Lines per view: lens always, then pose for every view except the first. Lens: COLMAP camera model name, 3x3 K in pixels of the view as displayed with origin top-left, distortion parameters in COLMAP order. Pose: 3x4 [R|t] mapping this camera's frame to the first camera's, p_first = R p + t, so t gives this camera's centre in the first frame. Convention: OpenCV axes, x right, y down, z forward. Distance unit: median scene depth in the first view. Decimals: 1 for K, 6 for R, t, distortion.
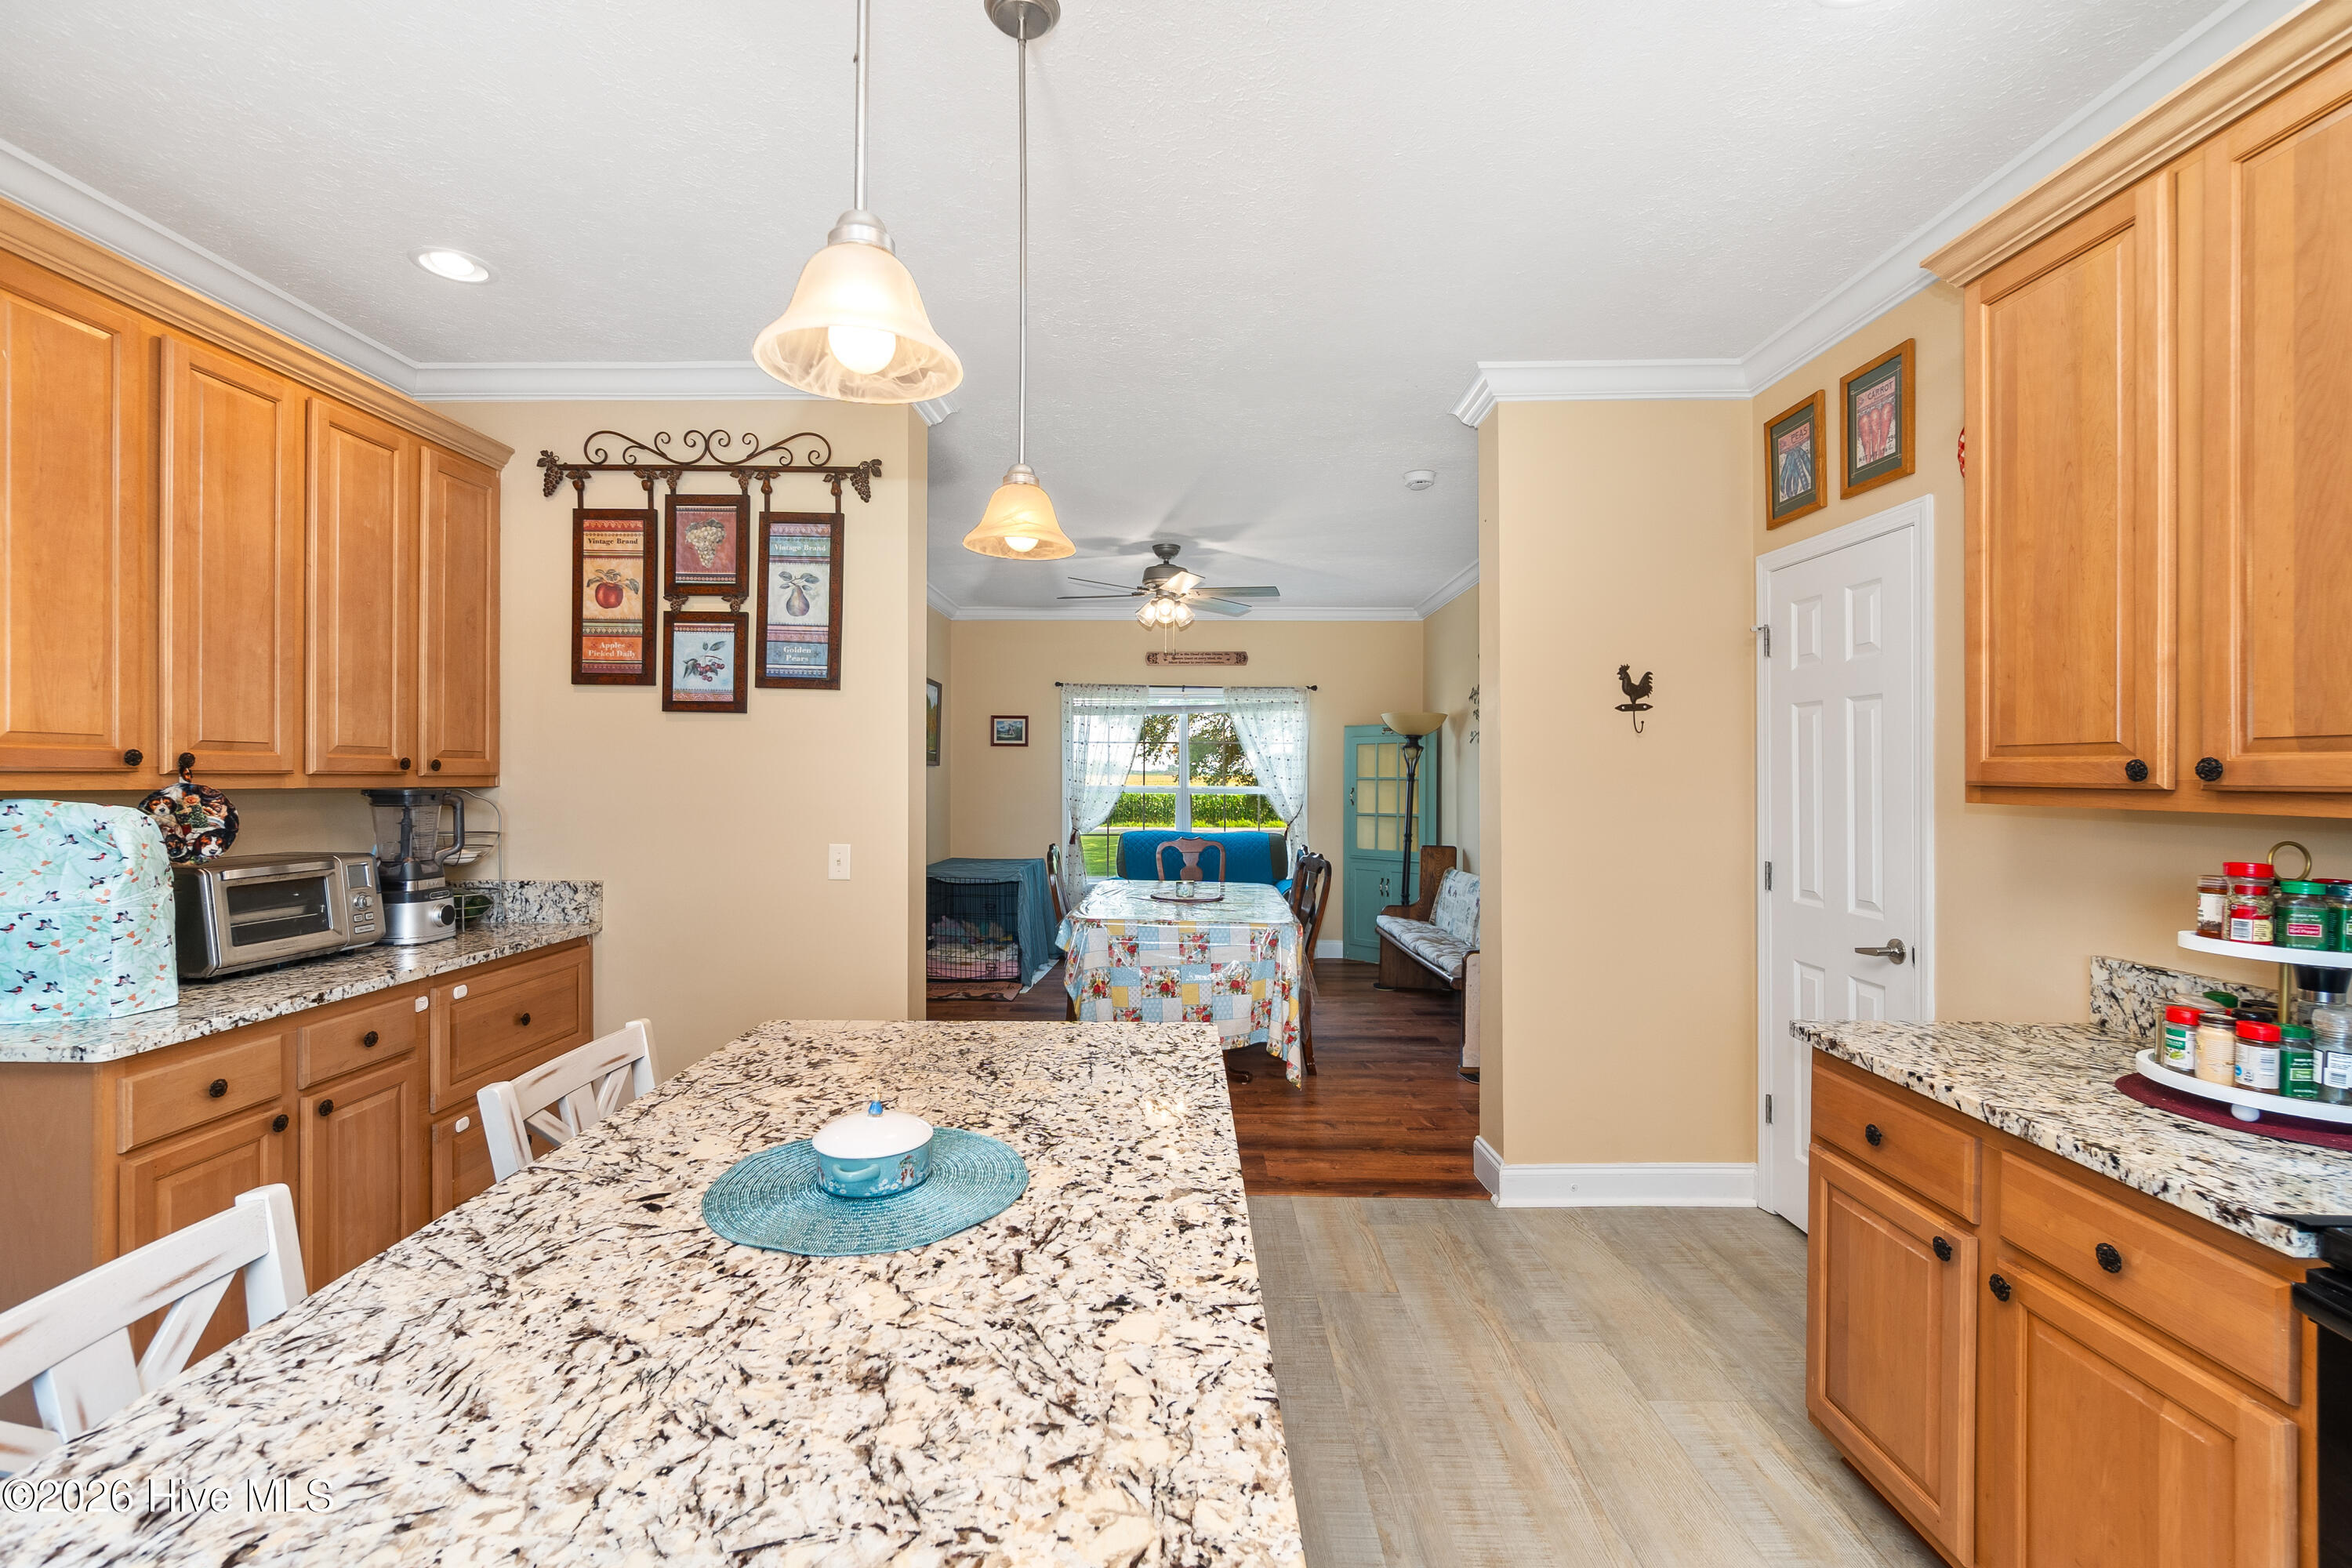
lens RADIAL K [[1012.9, 0, 1155.4], [0, 1012.9, 782.8], [0, 0, 1]] dist [-0.008191, 0.002305]
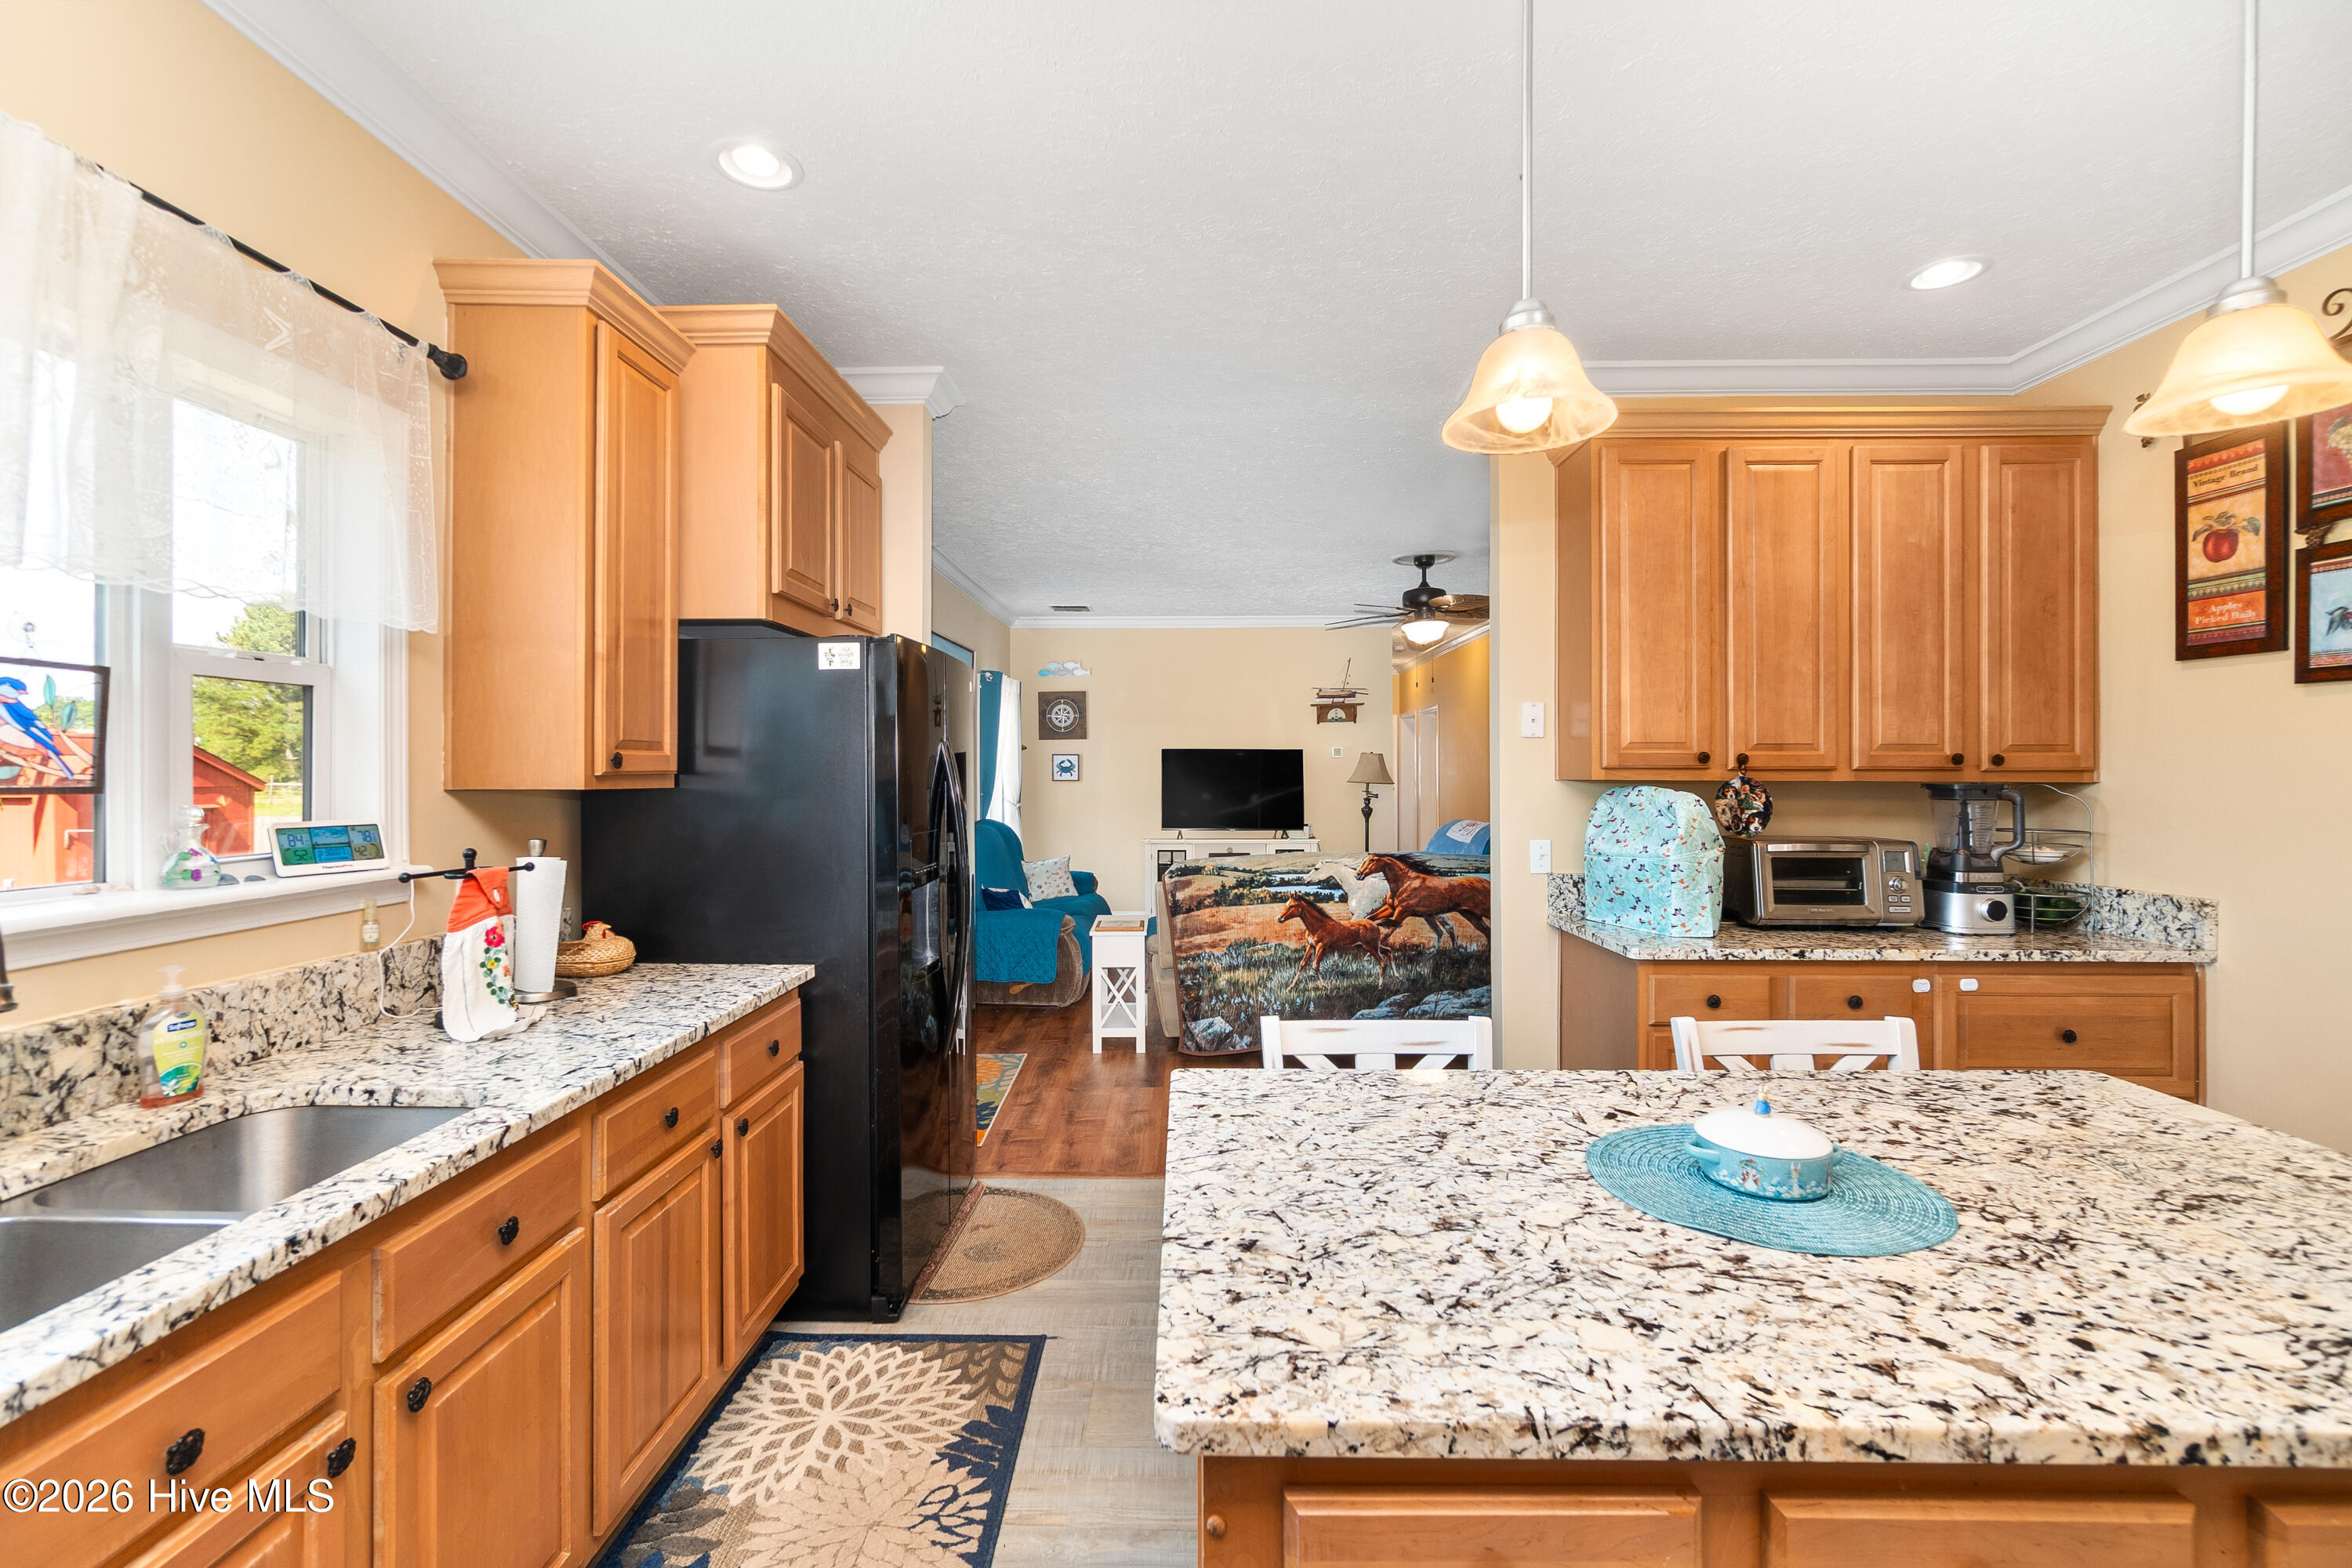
lens RADIAL K [[1012.9, 0, 1158.9], [0, 1012.9, 784.3], [0, 0, 1]] dist [-0.008191, 0.002305]
pose [[-0.012939, 0.009463, -0.999872, 0.449466], [-0.006693, 0.999932, 0.009551, 0.004025], [0.999894, 0.006815, -0.012874, 0.278914]]
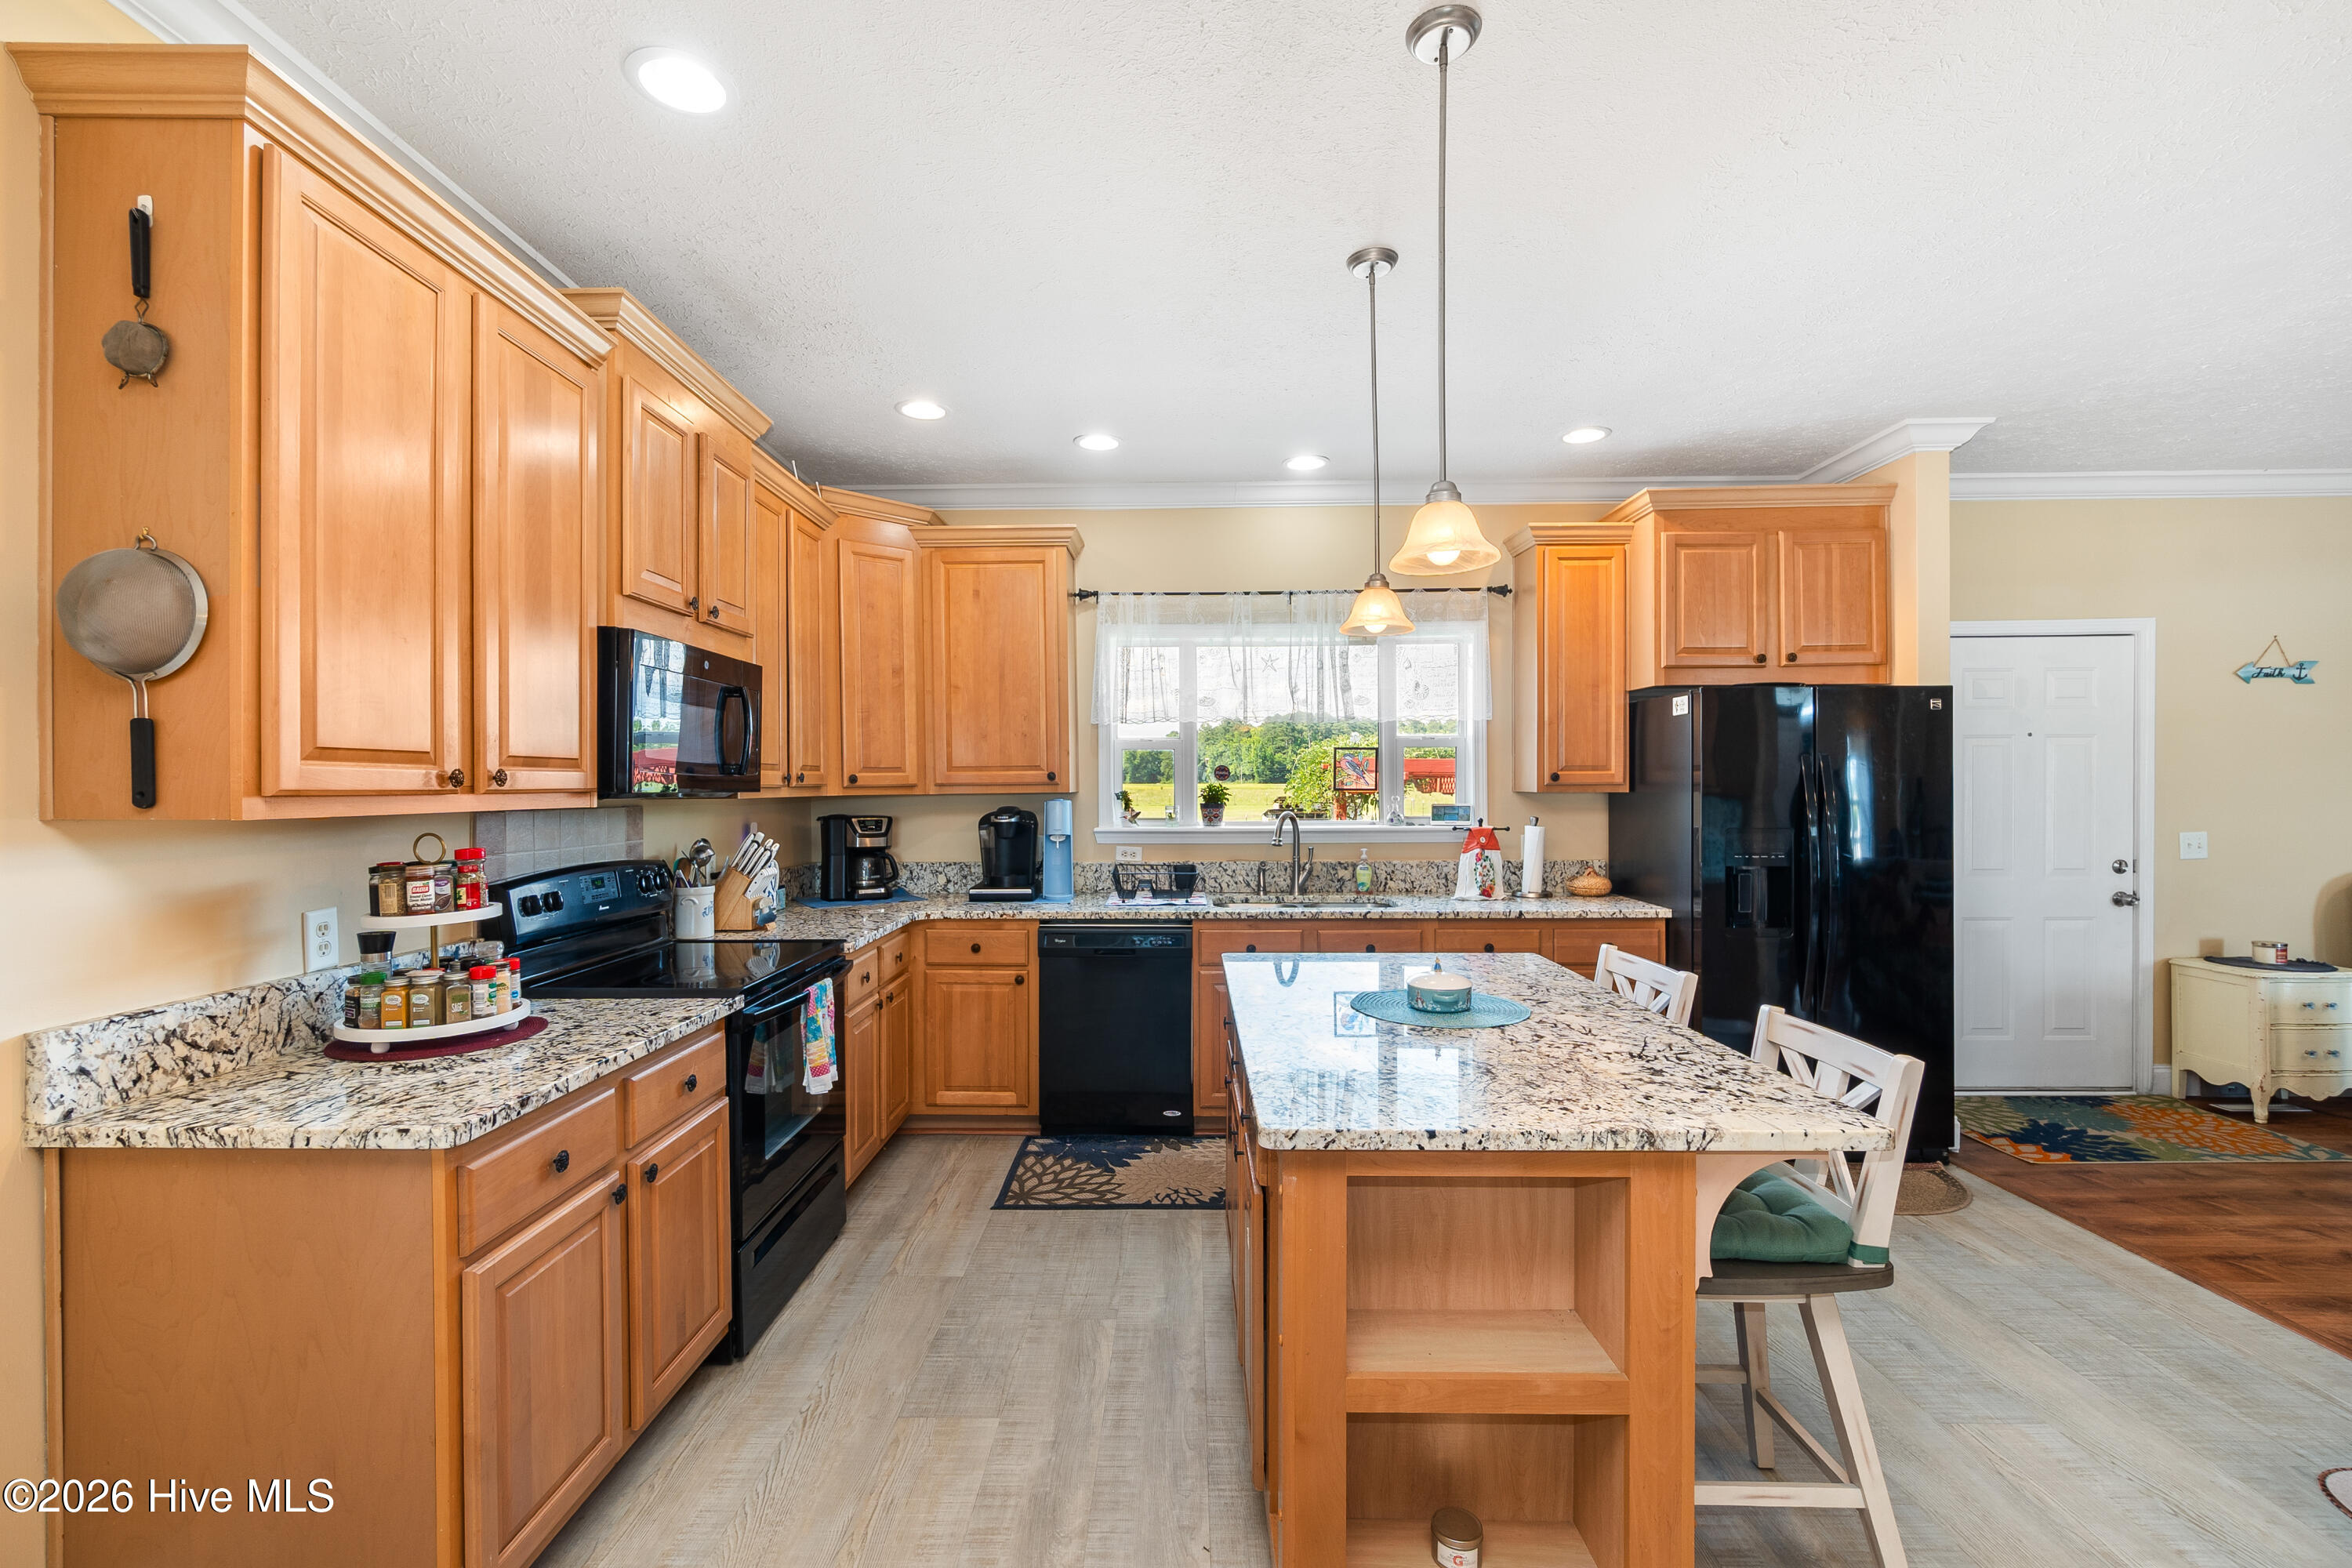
lens RADIAL K [[1012.9, 0, 1177.0], [0, 1012.9, 780.9], [0, 0, 1]] dist [-0.008191, 0.002305]
pose [[-0.999979, 0.000511, -0.006485, 0.128494], [0.000463, 0.999973, 0.007377, -0.013961], [0.006489, 0.007374, -0.999952, 1.792172]]
